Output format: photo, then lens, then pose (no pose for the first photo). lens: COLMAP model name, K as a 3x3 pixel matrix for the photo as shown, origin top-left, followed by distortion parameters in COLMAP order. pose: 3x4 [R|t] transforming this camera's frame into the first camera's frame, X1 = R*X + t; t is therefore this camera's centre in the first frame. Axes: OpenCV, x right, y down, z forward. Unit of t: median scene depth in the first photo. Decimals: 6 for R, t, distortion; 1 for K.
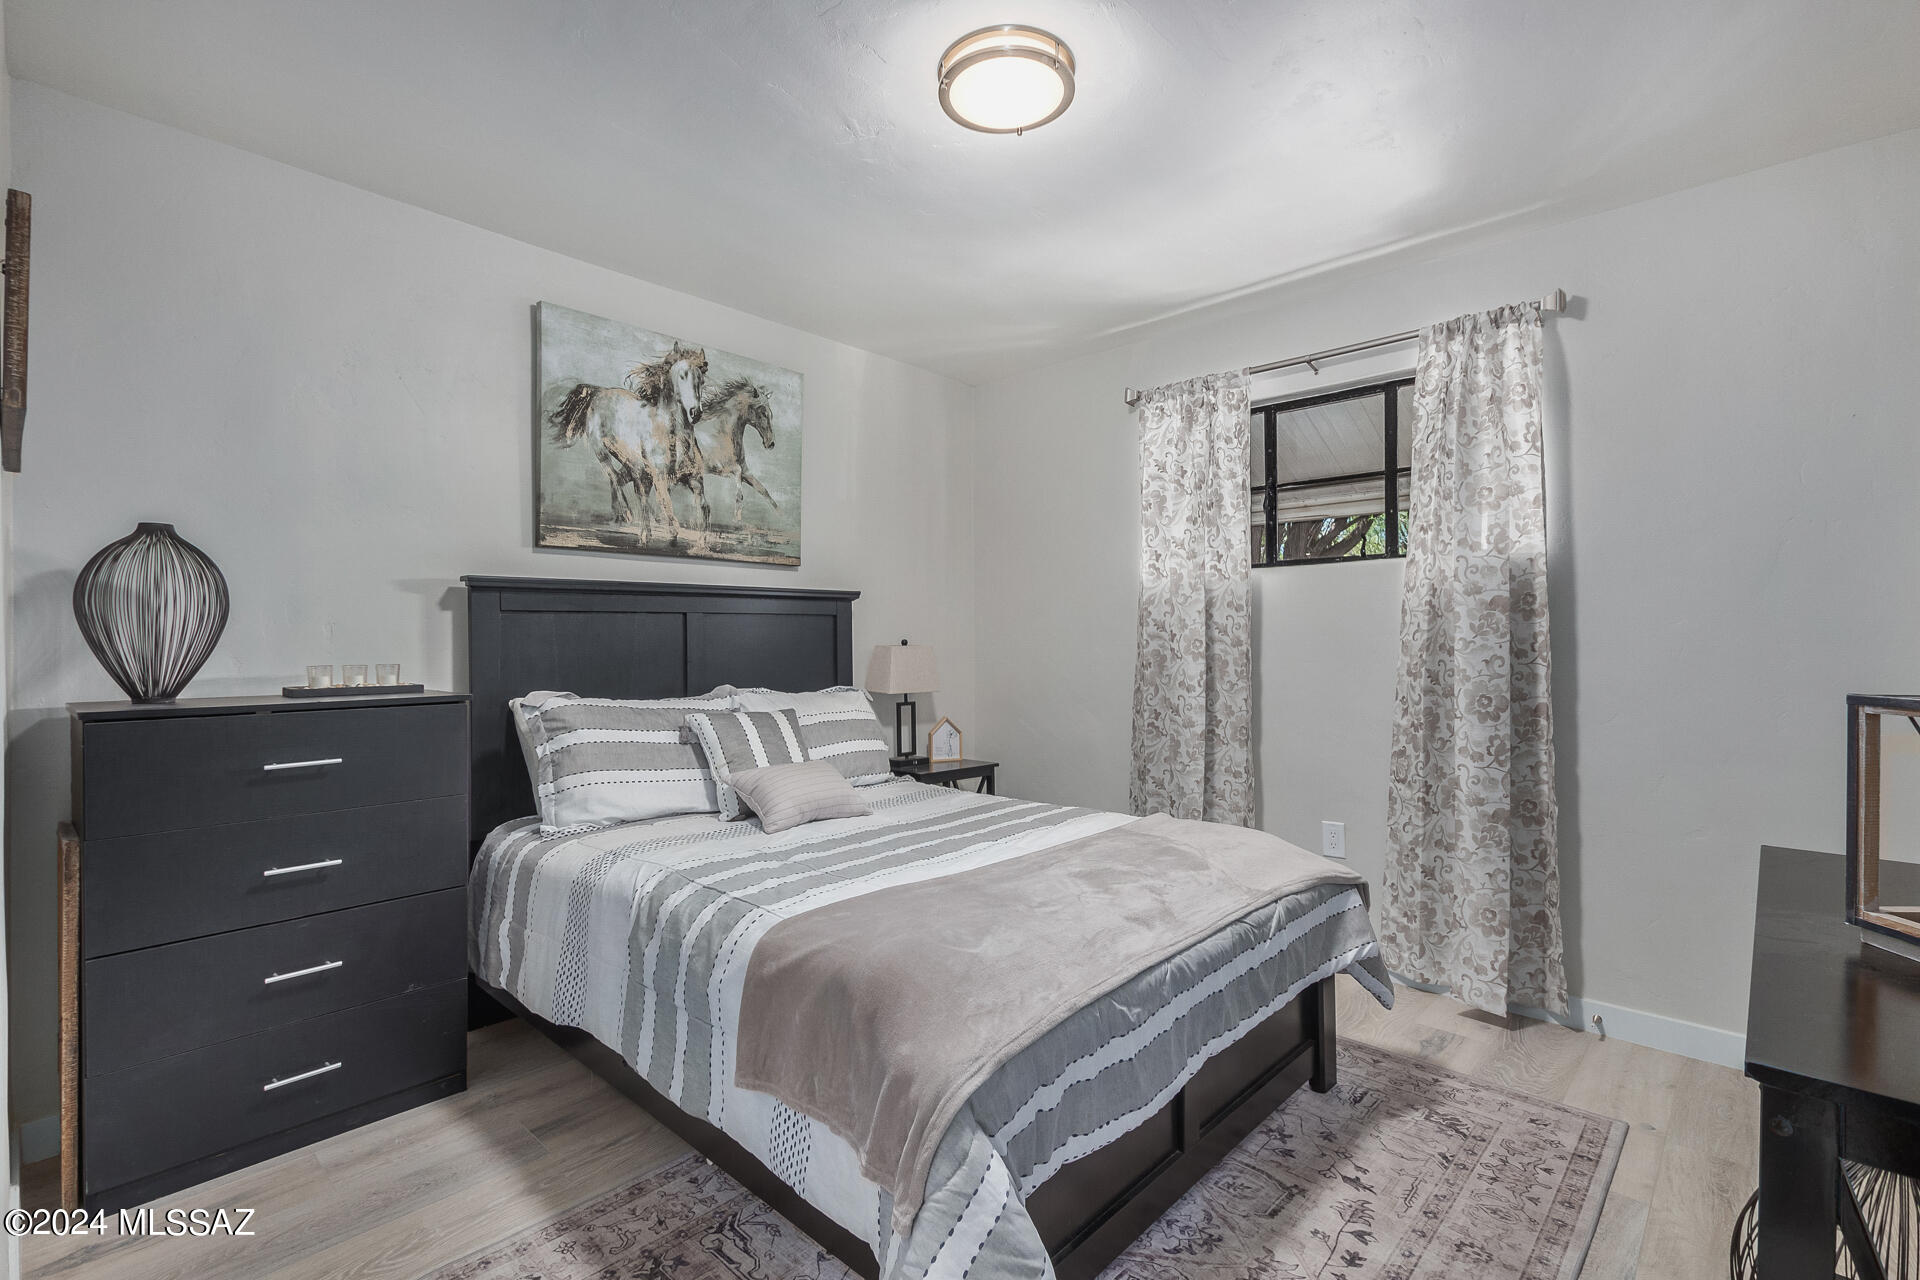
lens RADIAL K [[876.7, 0, 960.0], [0, 876.7, 640.0], [0, 0, 1]] dist [0.003278, -0.000720]
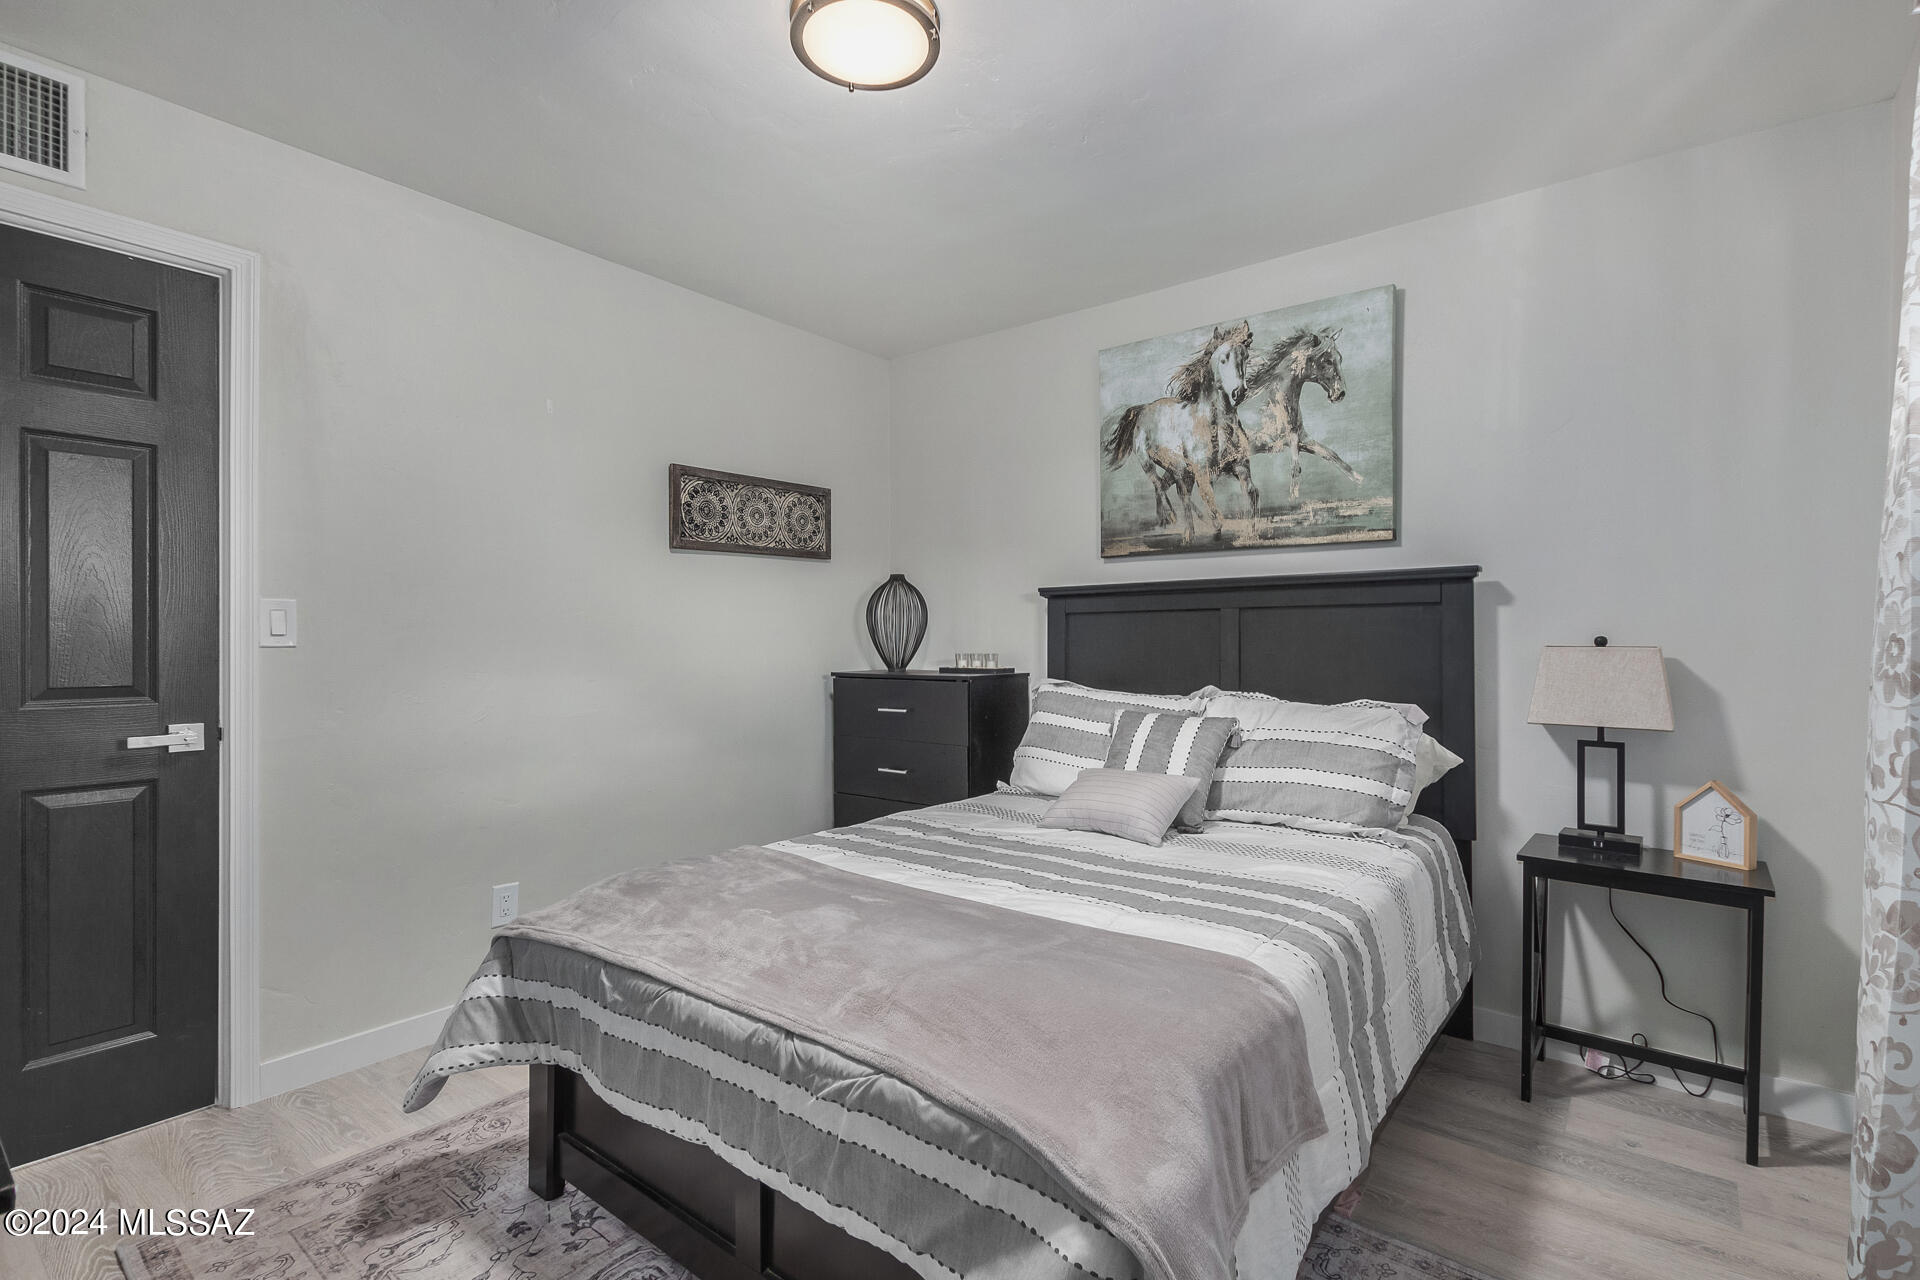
lens RADIAL K [[876.7, 0, 960.0], [0, 876.7, 640.0], [0, 0, 1]] dist [0.003278, -0.000720]
pose [[0.085319, 0.004359, -0.996344, 0.610160], [0.001409, 0.999989, 0.004496, -0.001618], [0.996353, -0.001787, 0.085312, 0.633391]]
